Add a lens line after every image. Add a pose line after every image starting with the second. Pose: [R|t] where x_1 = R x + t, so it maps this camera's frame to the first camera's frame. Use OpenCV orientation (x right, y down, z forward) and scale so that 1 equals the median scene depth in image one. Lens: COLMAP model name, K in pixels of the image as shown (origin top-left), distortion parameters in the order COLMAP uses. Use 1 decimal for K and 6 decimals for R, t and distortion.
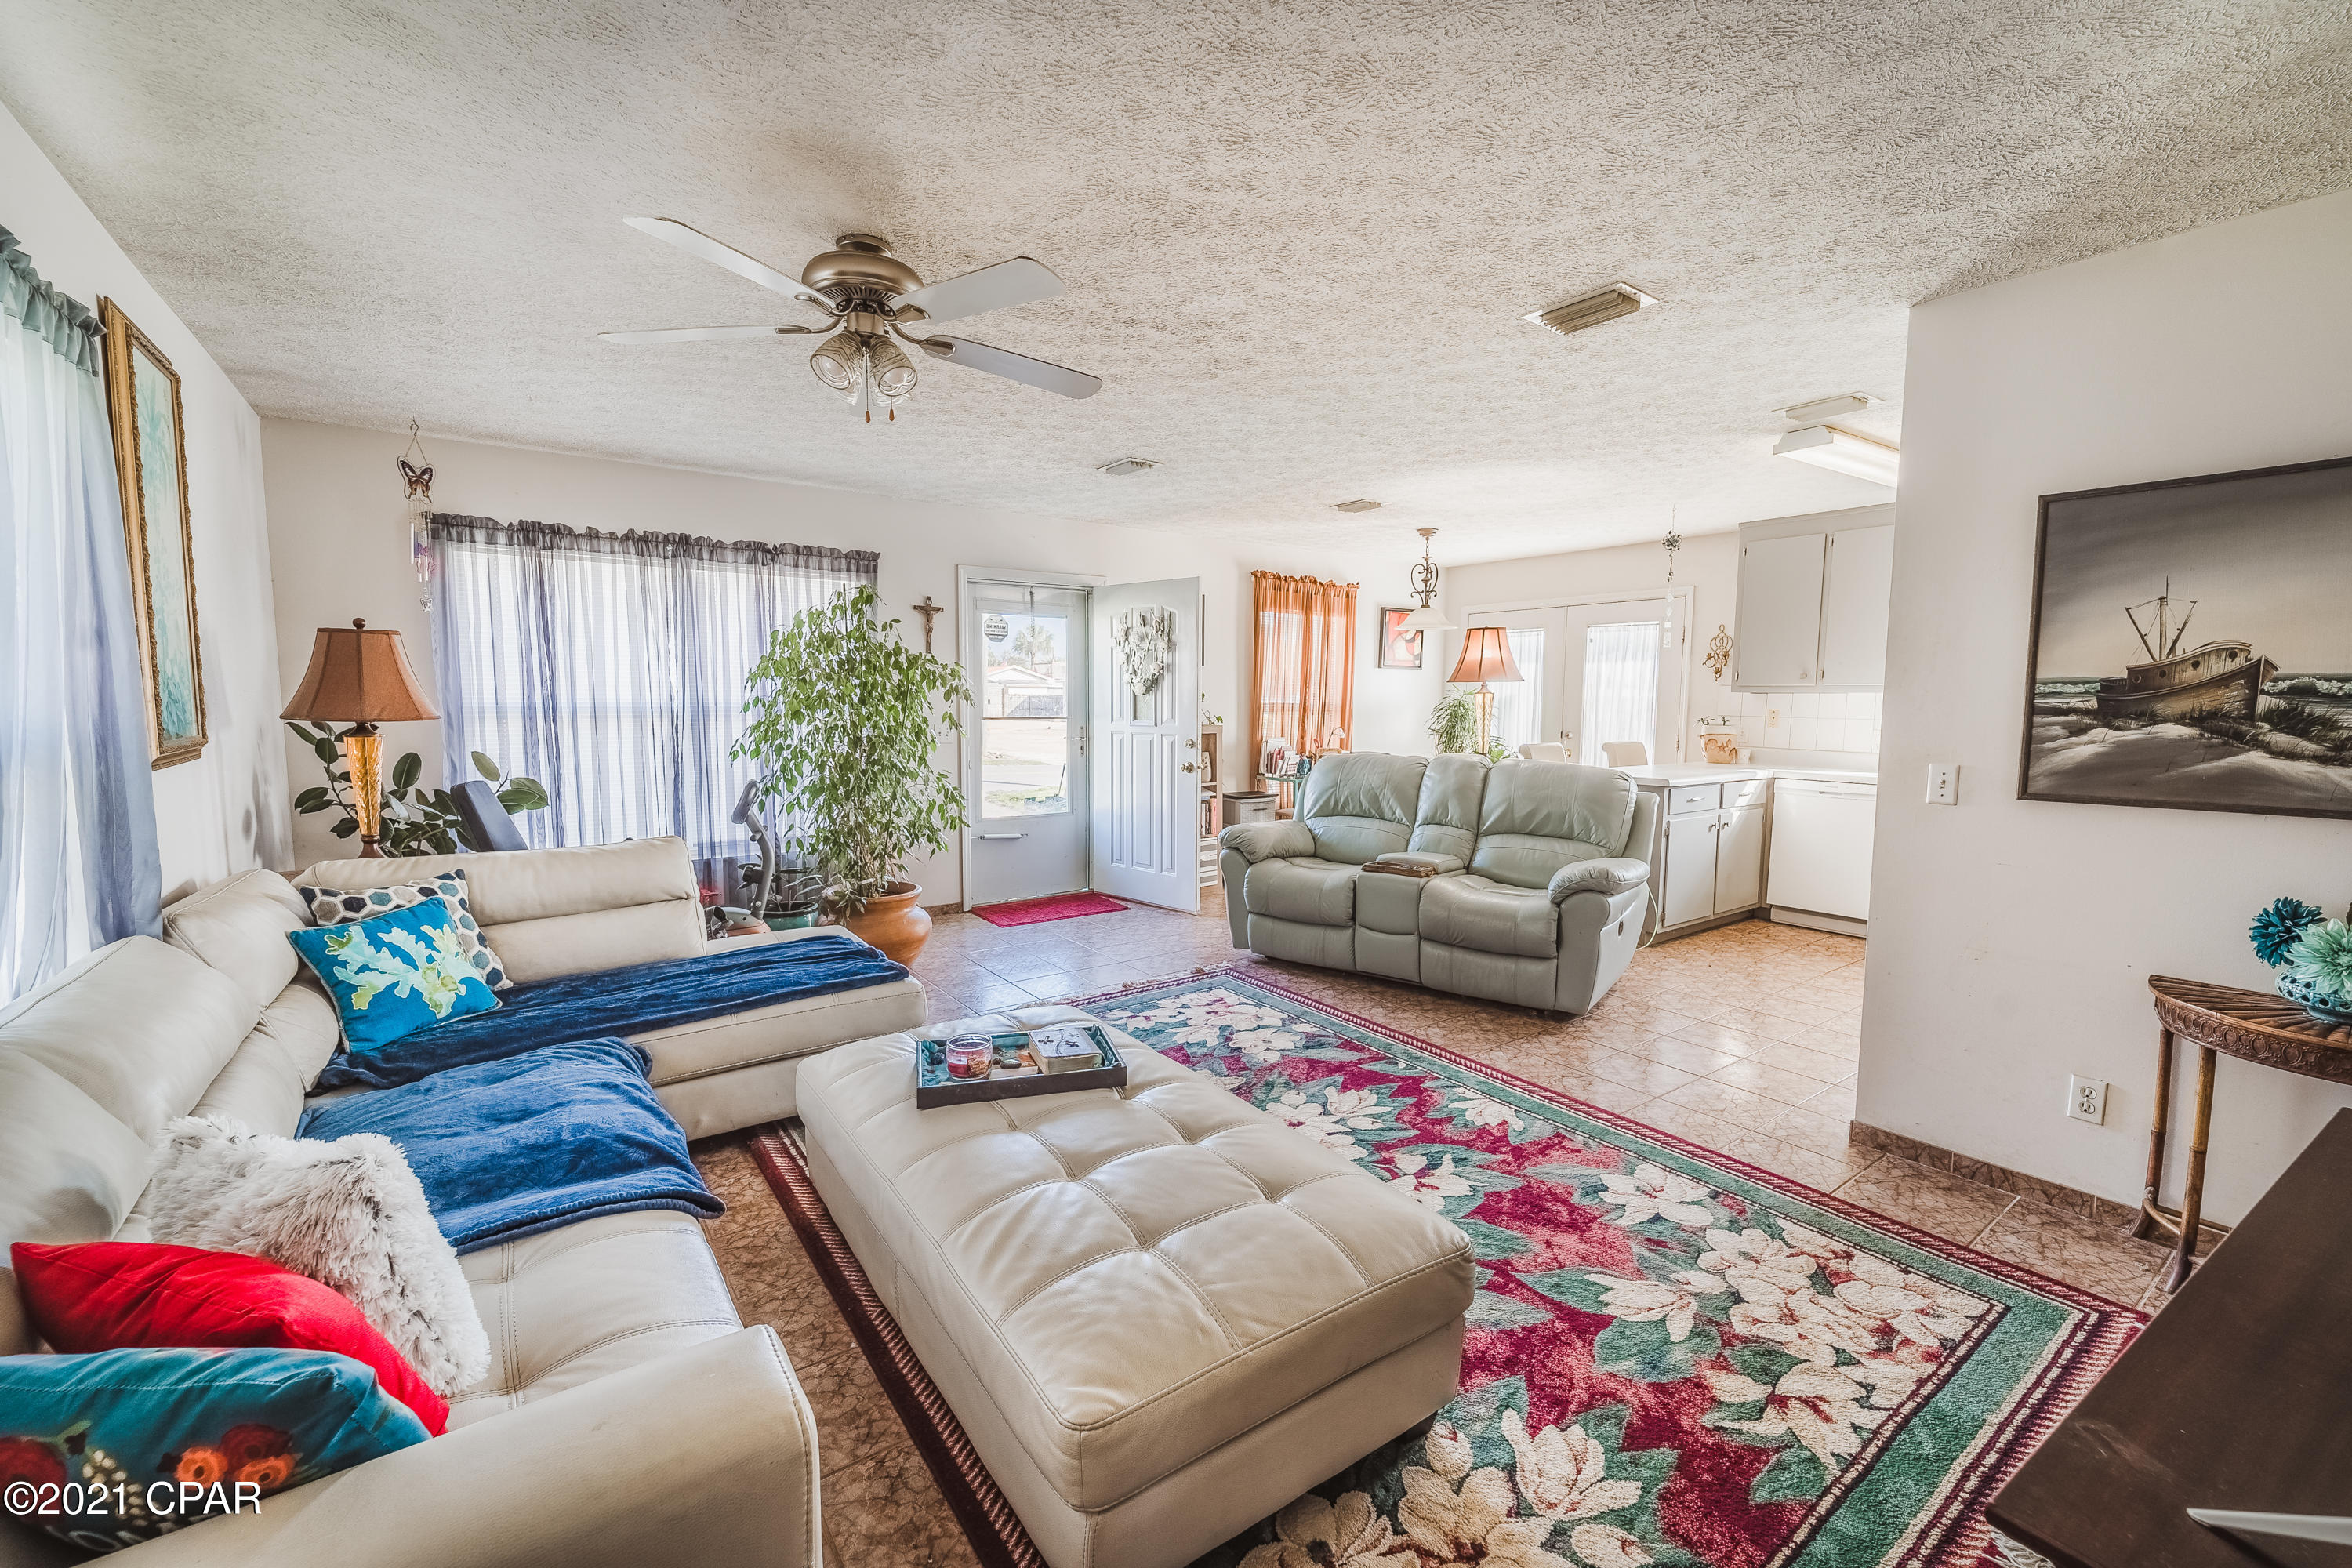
lens RADIAL K [[966.3, 0, 1185.7], [0, 966.3, 782.6], [0, 0, 1]] dist [0.002036, -0.000208]
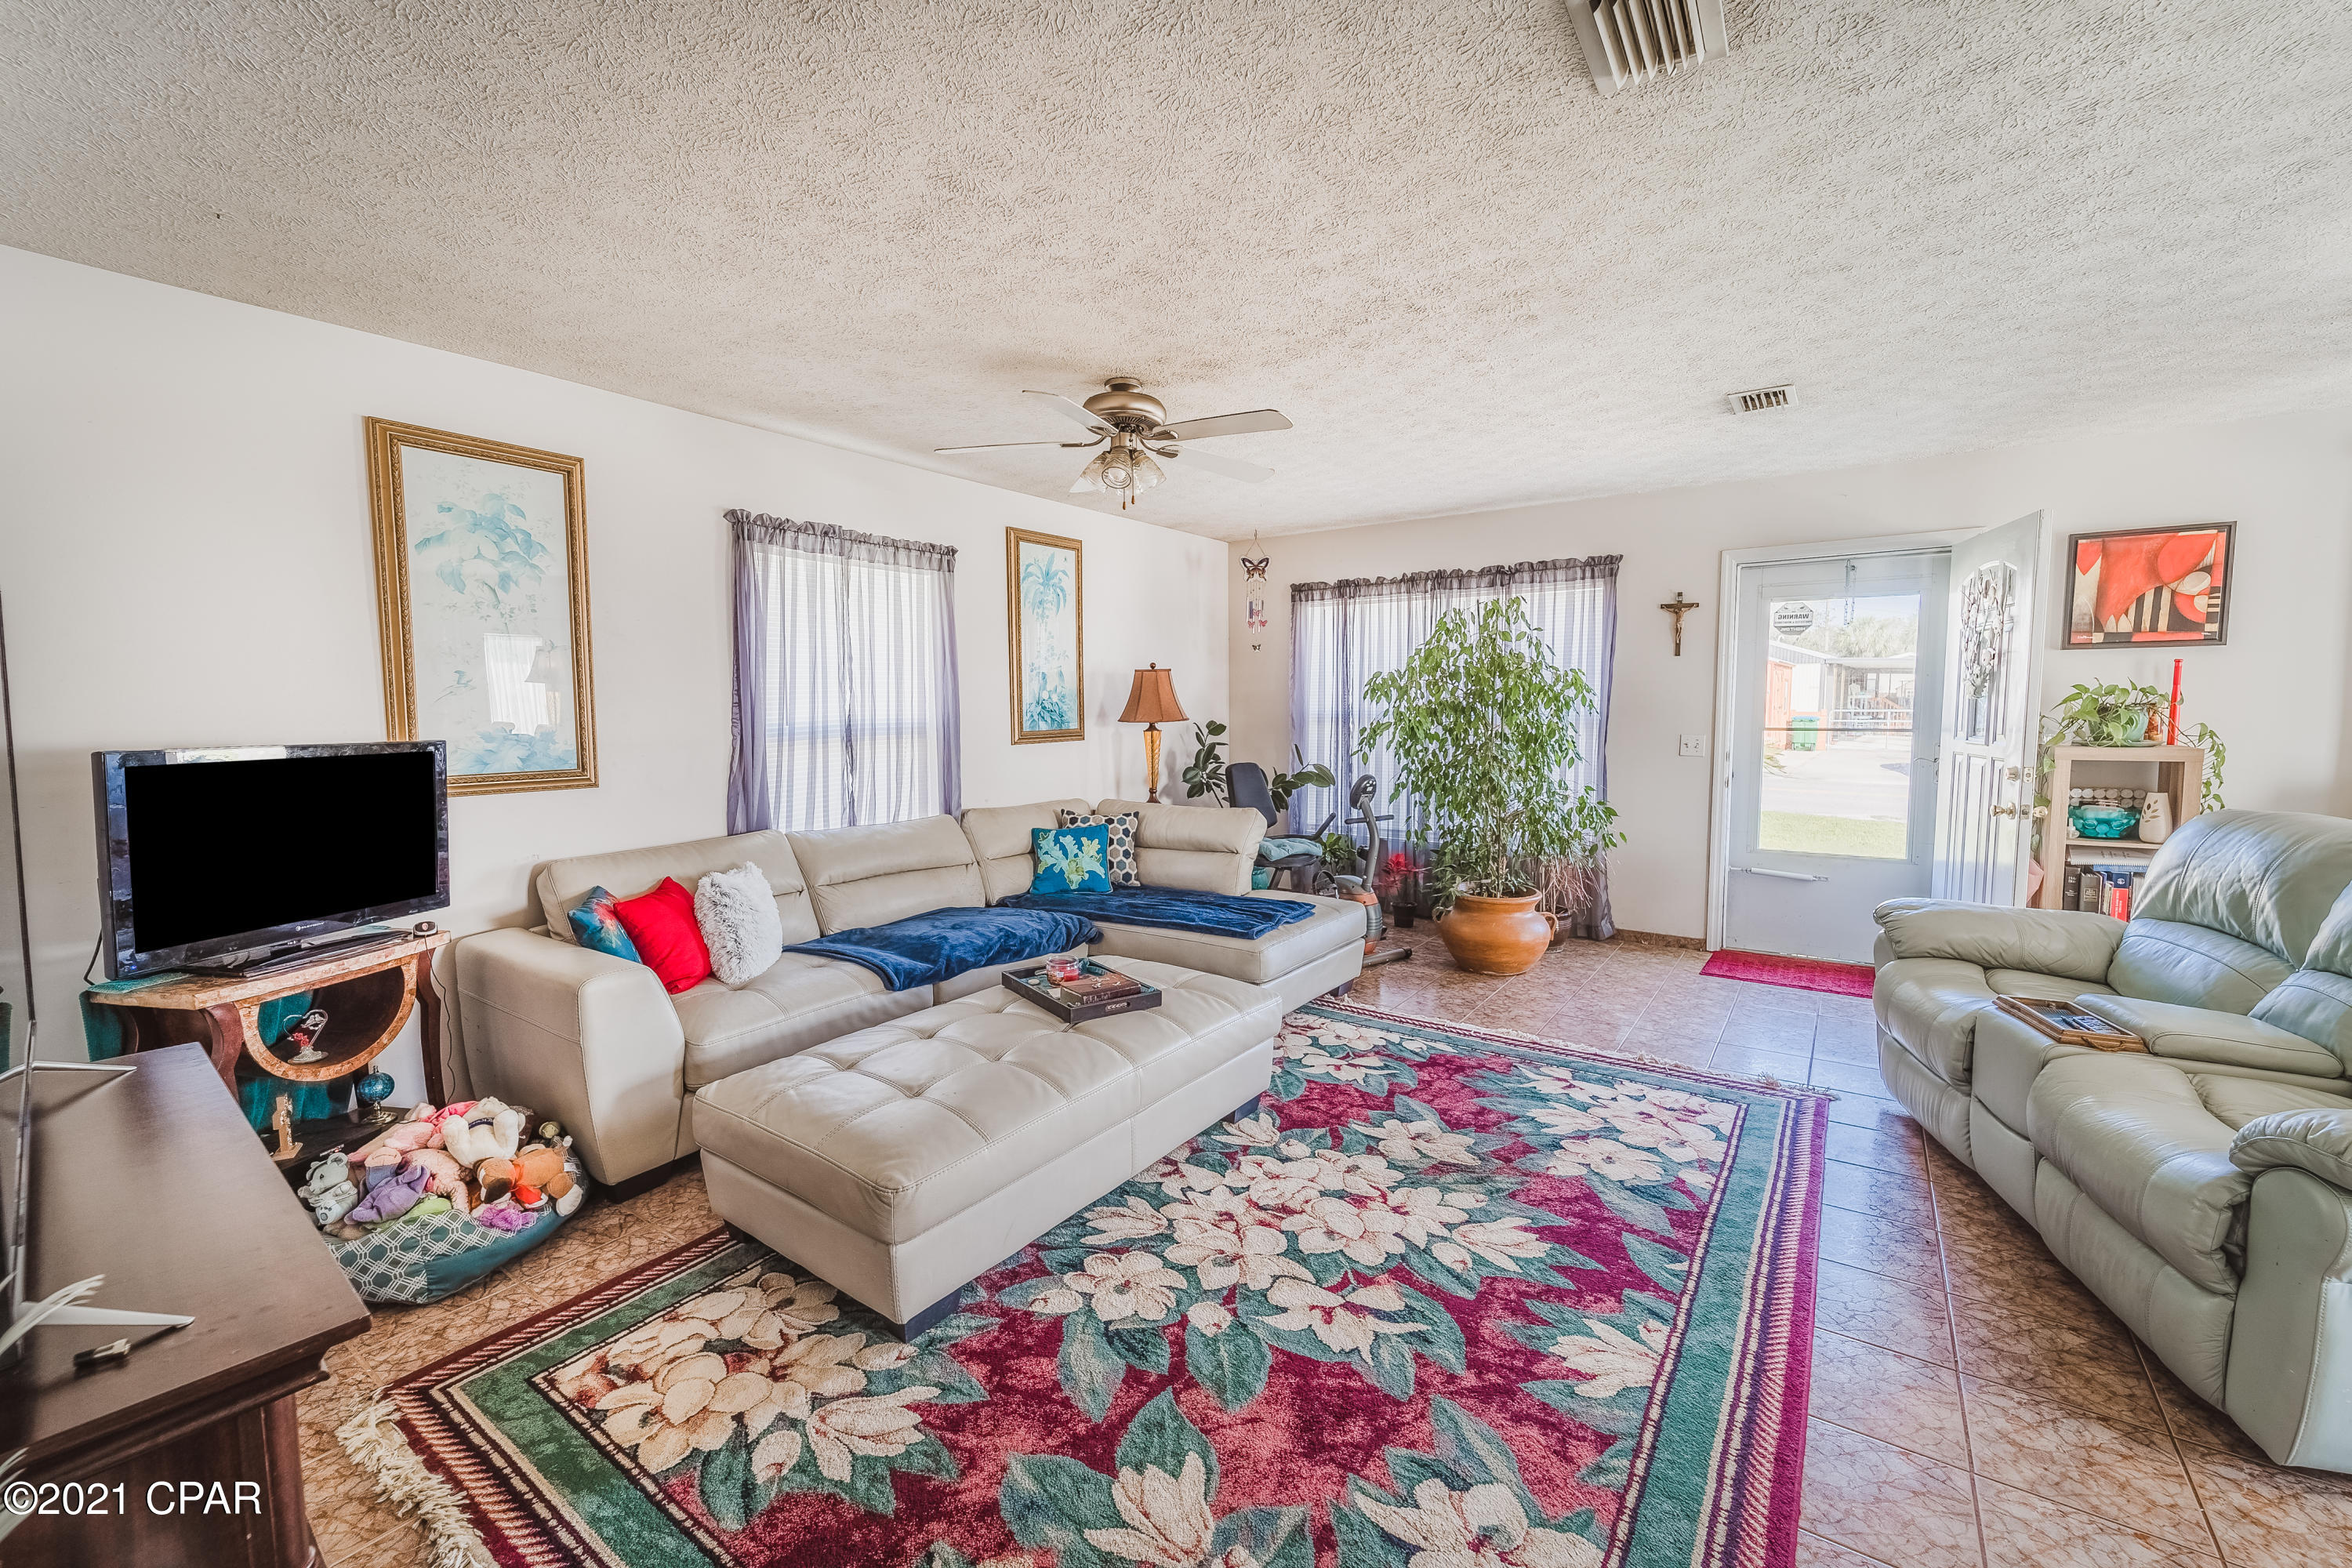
lens RADIAL K [[943.8, 0, 1177.6], [0, 943.8, 783.2], [0, 0, 1]] dist [0.005272, -0.000413]
pose [[0.324003, 0.072418, -0.943280, 0.819411], [-0.075635, 0.995857, 0.050475, -0.046967], [0.943028, 0.054991, 0.328138, 0.534873]]
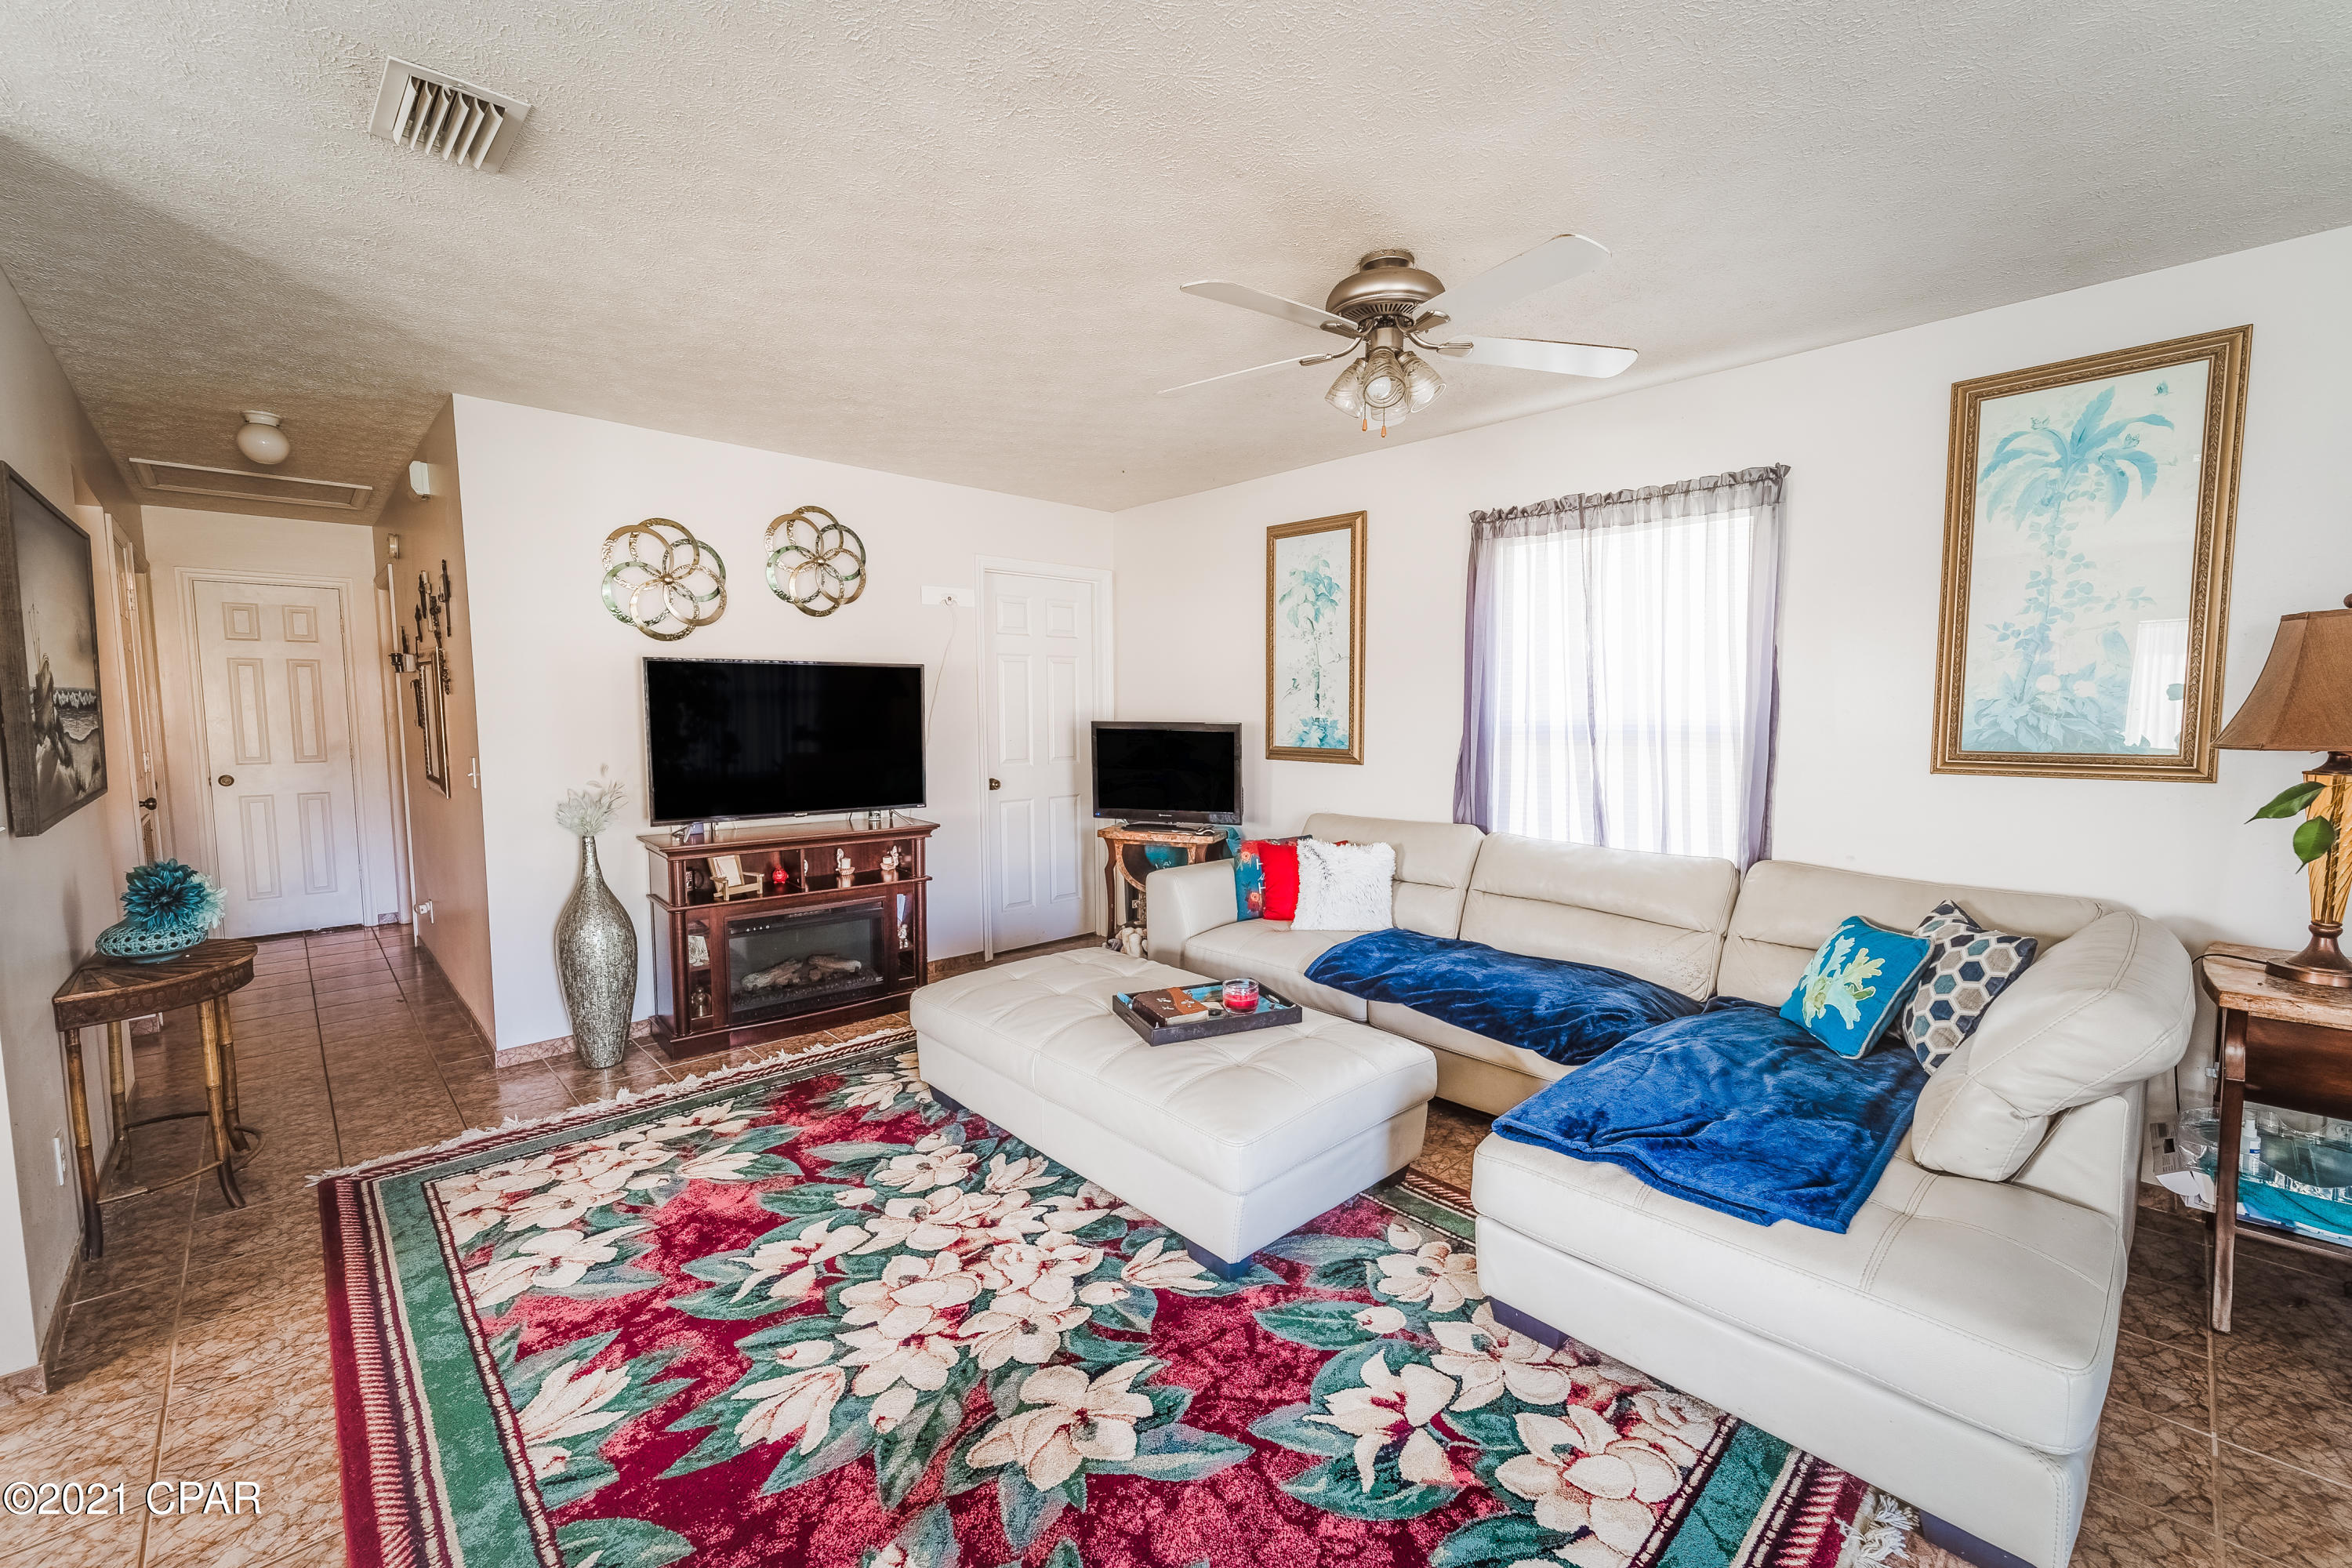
lens RADIAL K [[956.4, 0, 1181.7], [0, 956.4, 783.2], [0, 0, 1]] dist [0.001919, -0.000499]
pose [[-0.990092, 0.009960, -0.140065, 0.018155], [-0.014664, 0.984693, 0.173677, -0.155595], [0.139651, 0.174010, -0.974791, 1.646198]]
